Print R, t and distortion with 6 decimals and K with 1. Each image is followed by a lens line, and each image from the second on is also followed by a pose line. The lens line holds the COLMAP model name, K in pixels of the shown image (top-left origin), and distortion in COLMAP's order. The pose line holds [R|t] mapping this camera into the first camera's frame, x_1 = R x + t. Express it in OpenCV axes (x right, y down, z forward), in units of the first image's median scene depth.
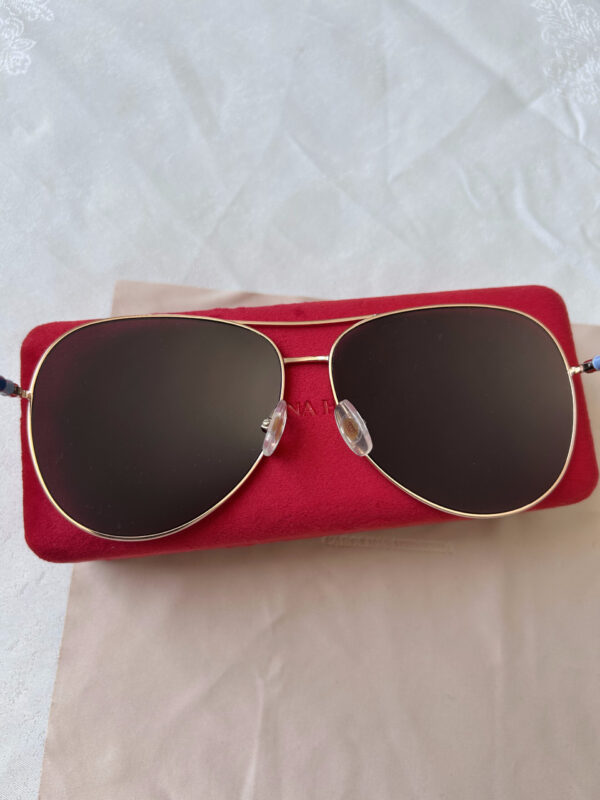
lens RADIAL K [[596.5, 0, 300.0], [0, 596.5, 400.0], [0, 0, 1]] dist [0.024271, -0.030575]
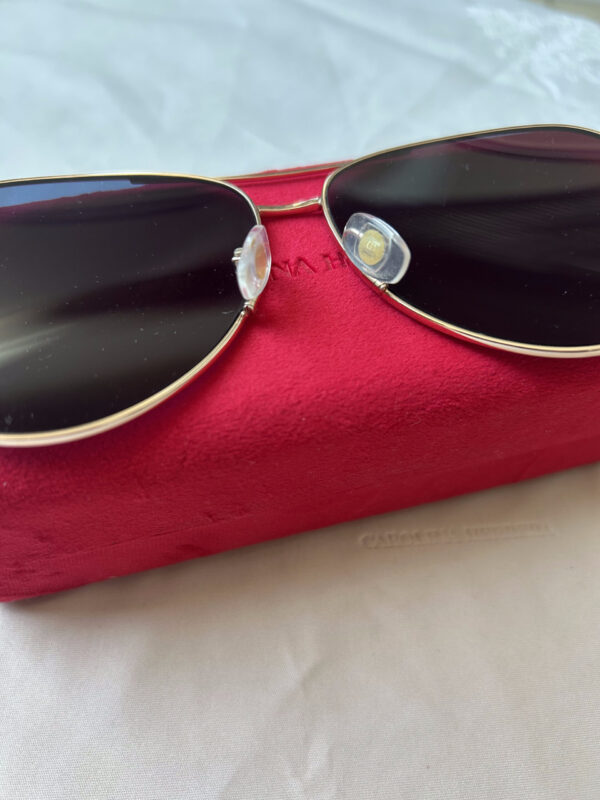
lens RADIAL K [[624.8, 0, 300.0], [0, 624.8, 400.0], [0, 0, 1]] dist [-0.010933, -0.006297]
pose [[0.988742, -0.144346, 0.039416, -0.032268], [0.149259, 0.932892, -0.327770, 0.318566], [0.010541, 0.329963, 0.943935, 0.314689]]
